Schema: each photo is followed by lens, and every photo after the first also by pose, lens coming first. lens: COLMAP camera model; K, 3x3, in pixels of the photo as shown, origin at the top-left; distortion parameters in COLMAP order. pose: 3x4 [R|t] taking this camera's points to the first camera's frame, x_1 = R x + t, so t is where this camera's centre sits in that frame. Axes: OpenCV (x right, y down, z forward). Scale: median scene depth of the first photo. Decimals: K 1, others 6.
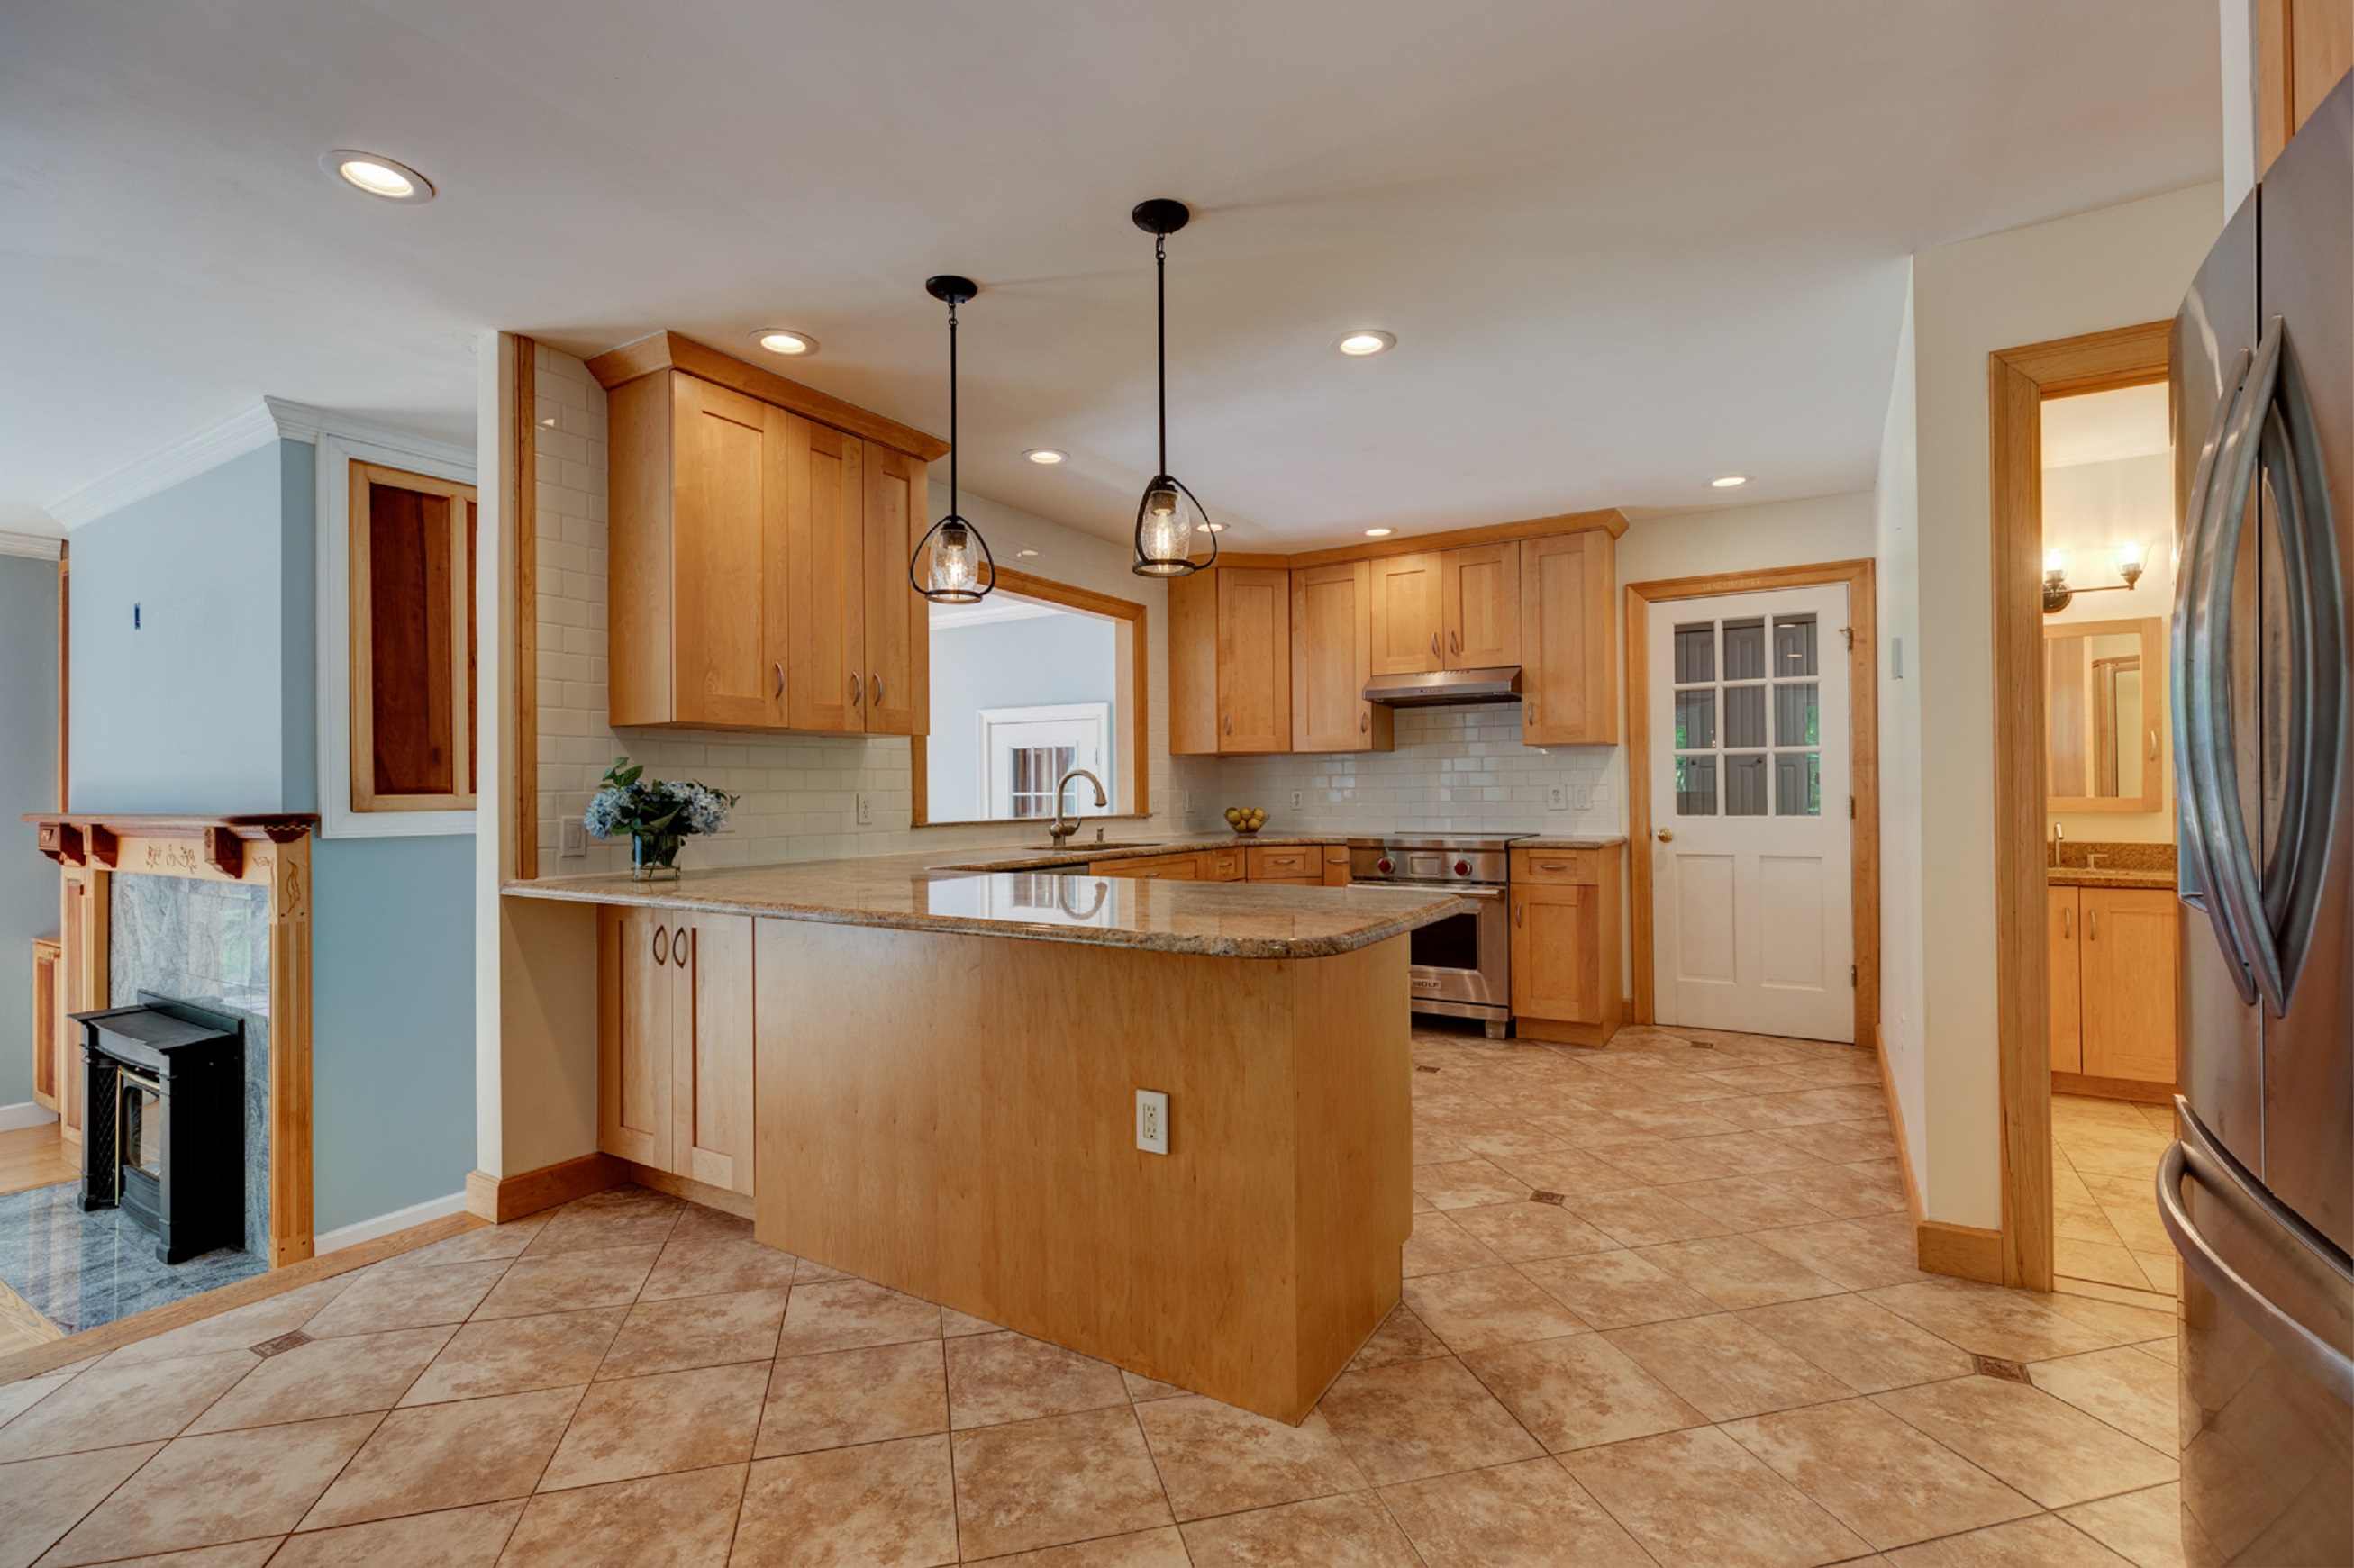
lens RADIAL K [[1049.2, 0, 1175.1], [0, 1049.2, 781.4], [0, 0, 1]] dist [0.003344, -0.000060]
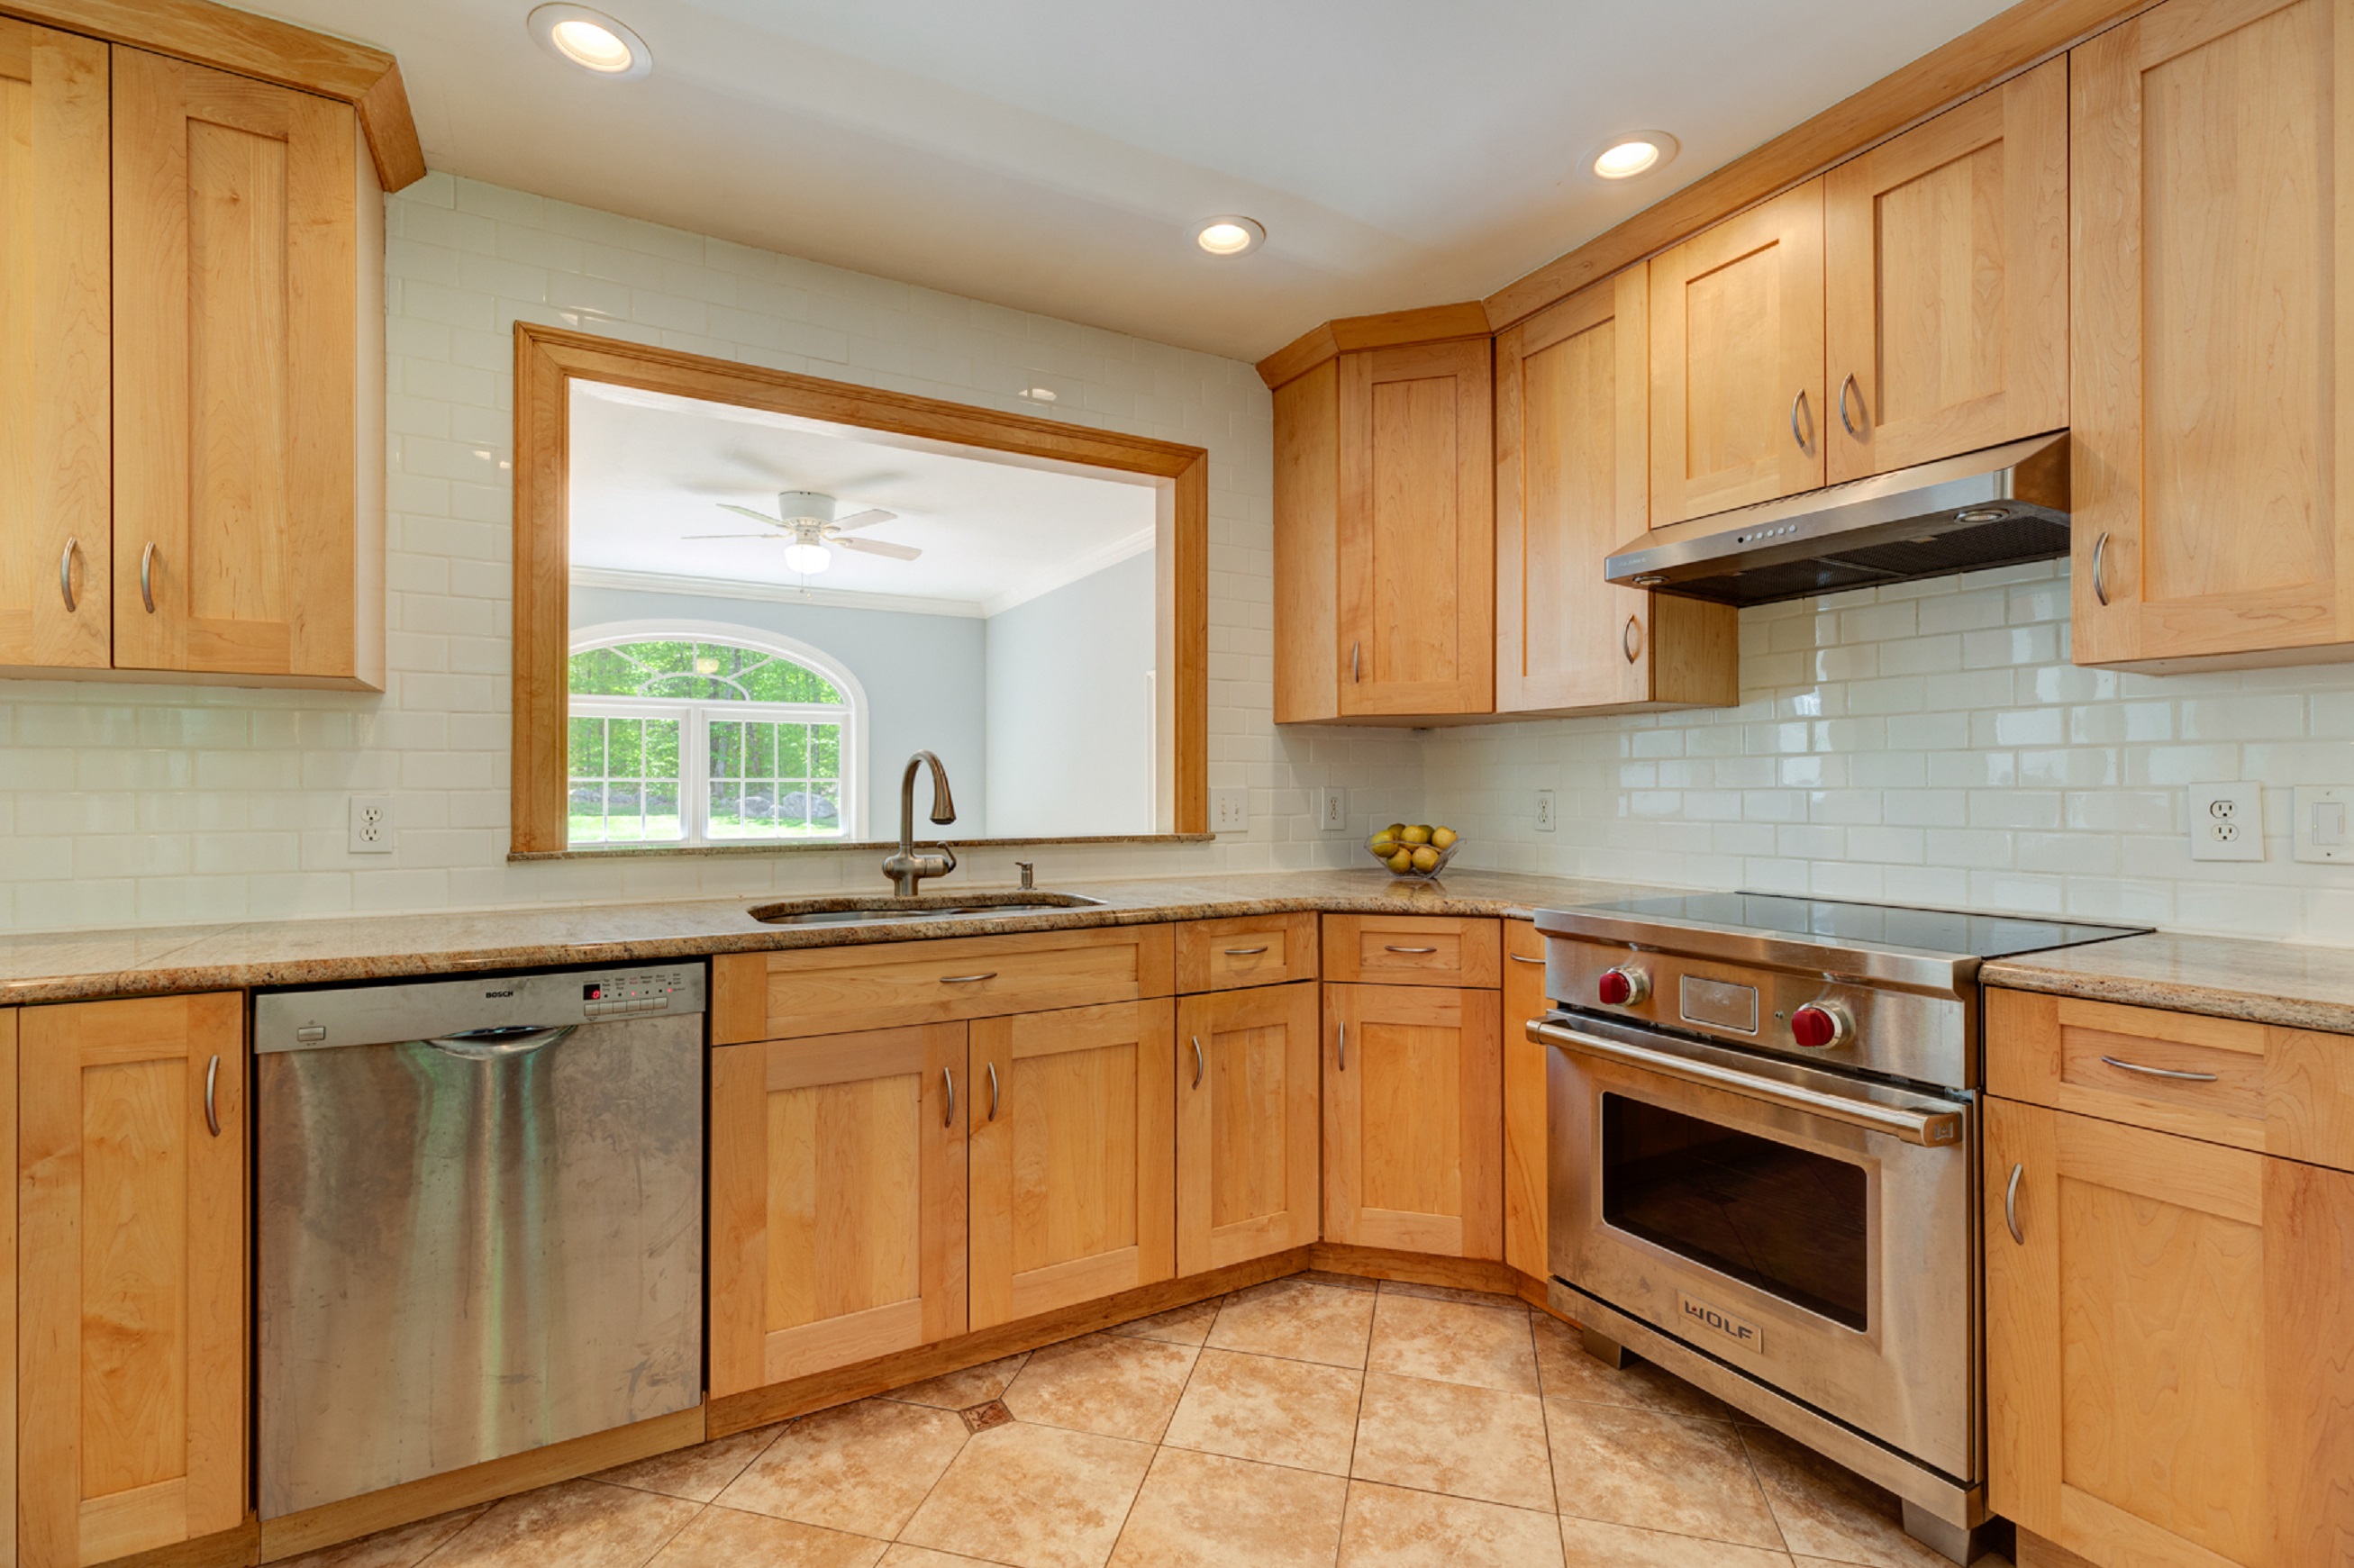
lens RADIAL K [[1049.2, 0, 1175.8], [0, 1049.2, 782.3], [0, 0, 1]] dist [0.003344, -0.000060]
pose [[0.873607, 0.006298, -0.486592, 0.351677], [-0.001412, 0.999945, 0.010409, -0.001466], [0.486630, -0.008406, 0.873567, 0.817363]]
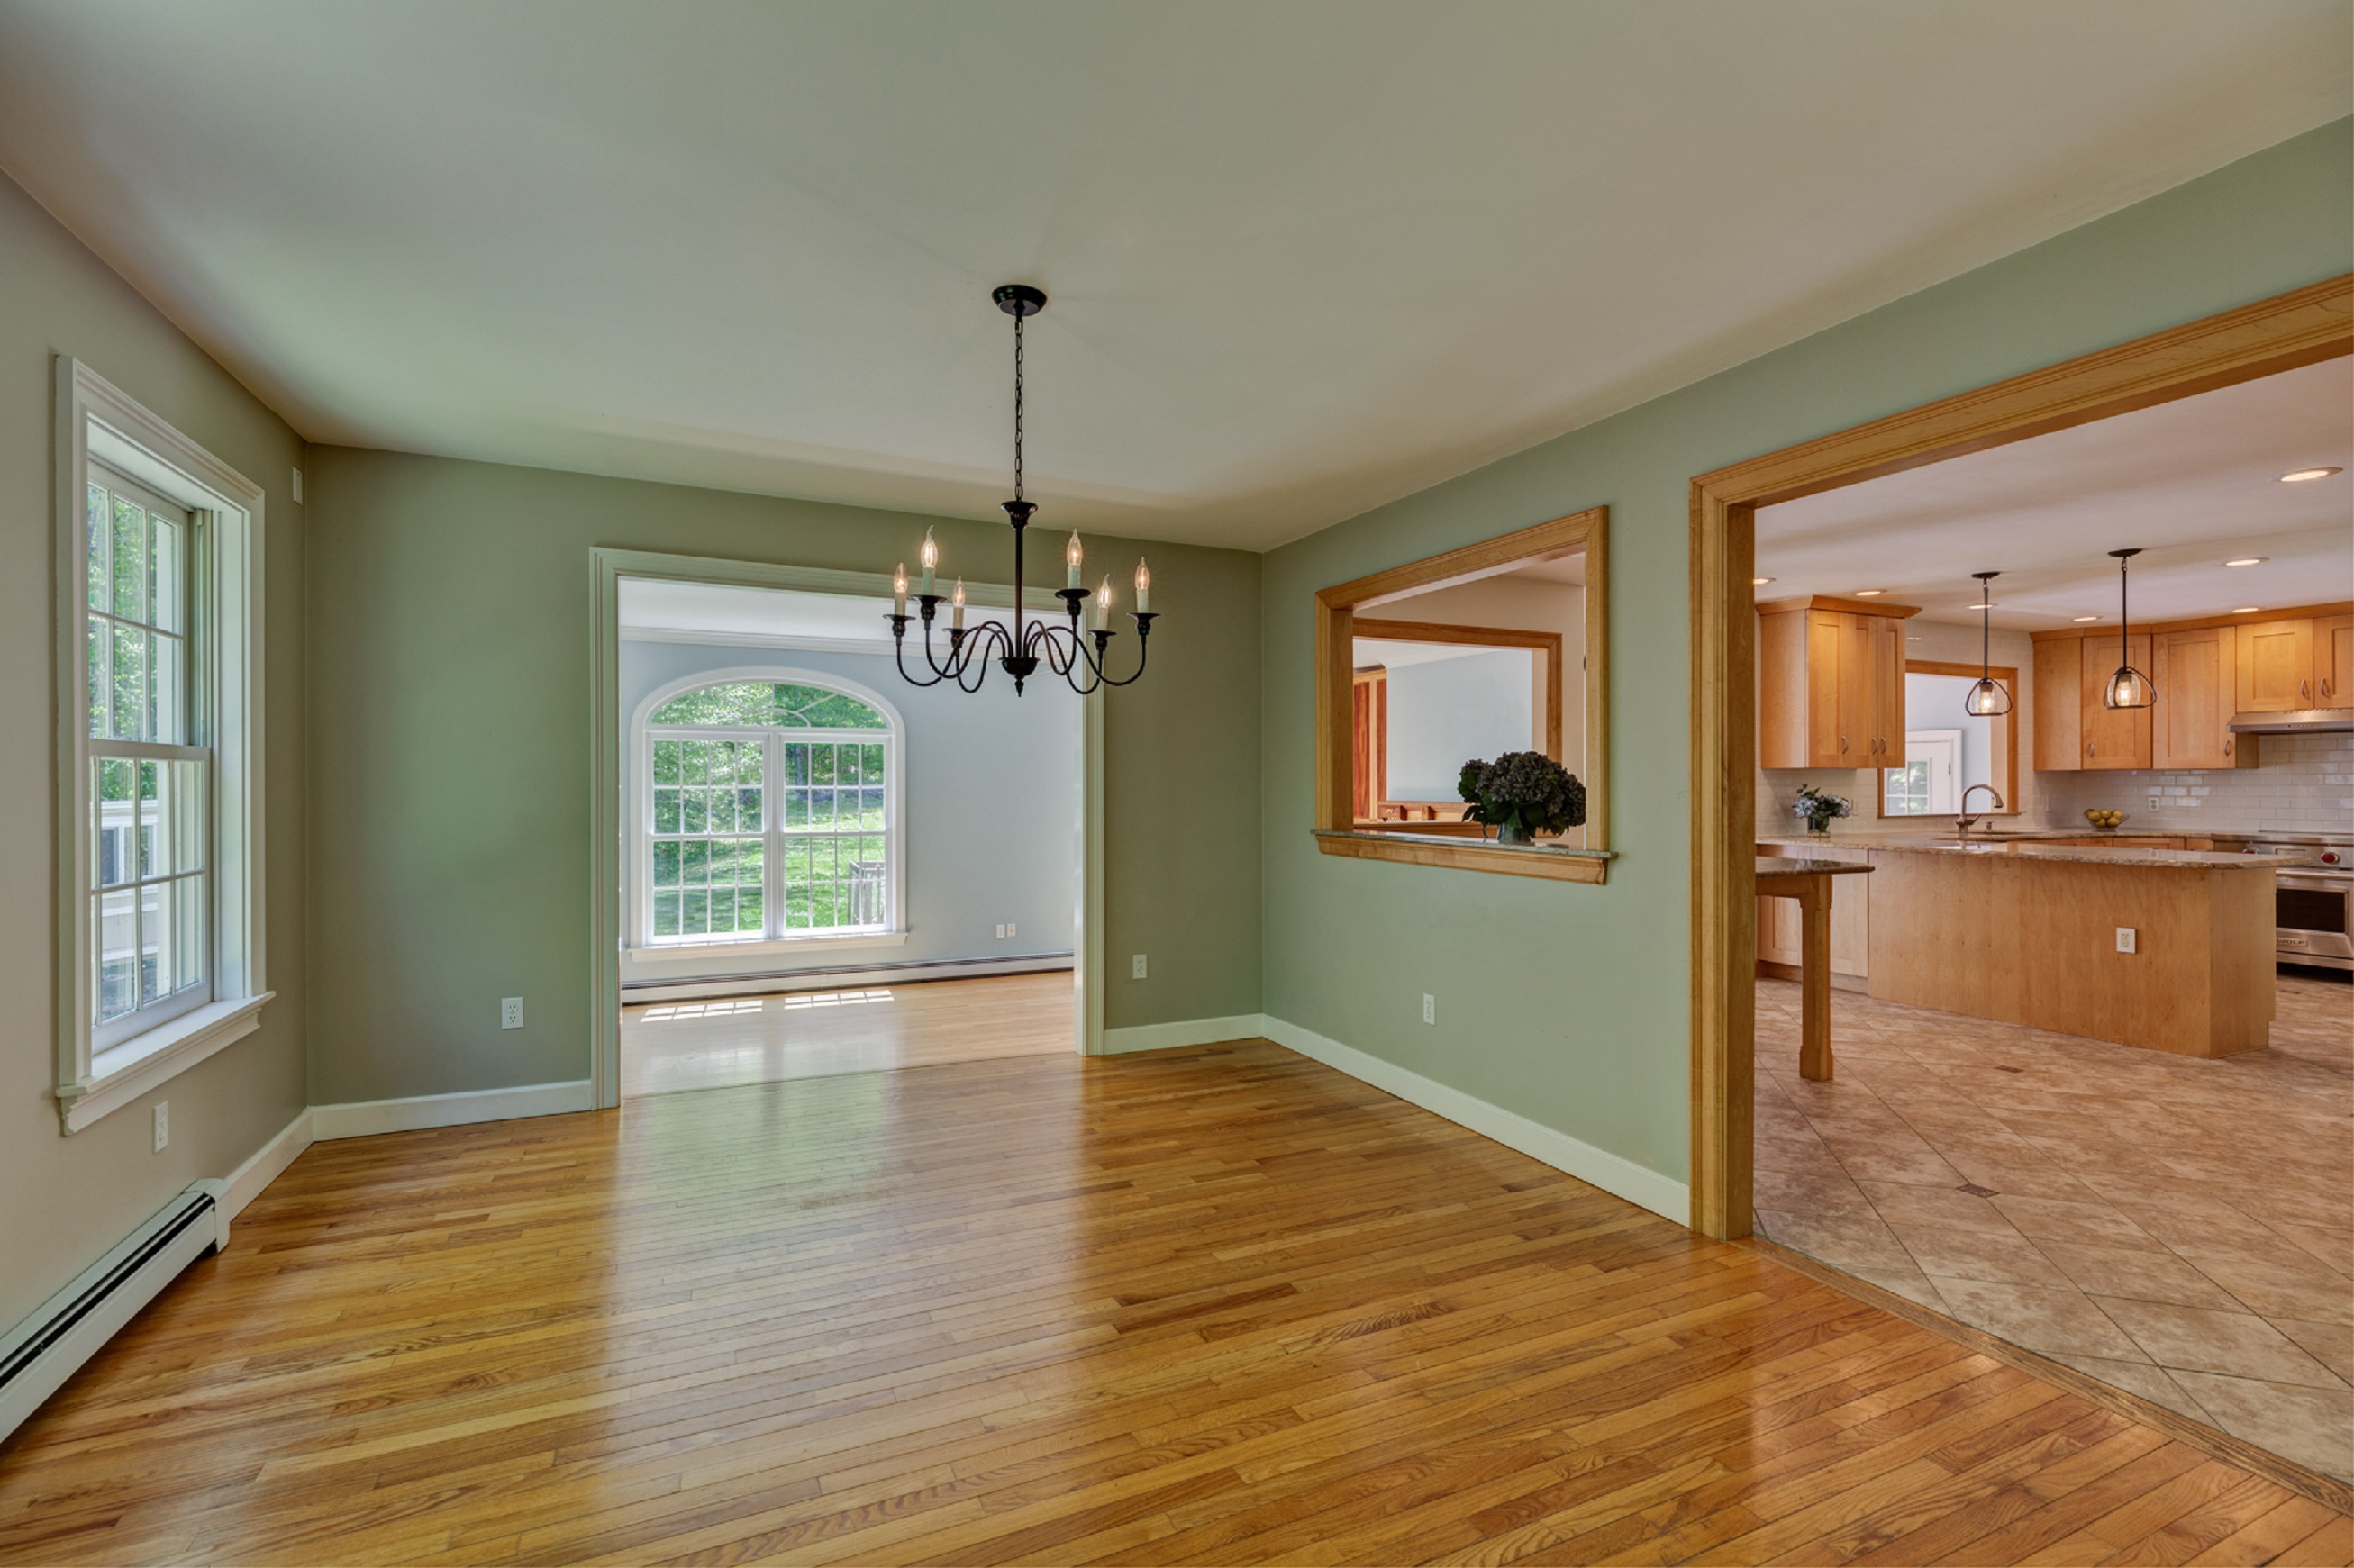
lens RADIAL K [[1049.2, 0, 1178.1], [0, 1049.2, 781.6], [0, 0, 1]] dist [0.003344, -0.000060]
pose [[0.833564, 0.006920, -0.552380, -0.299090], [-0.000650, 0.999933, 0.011547, -0.043253], [0.552423, -0.009266, 0.833512, -1.324618]]
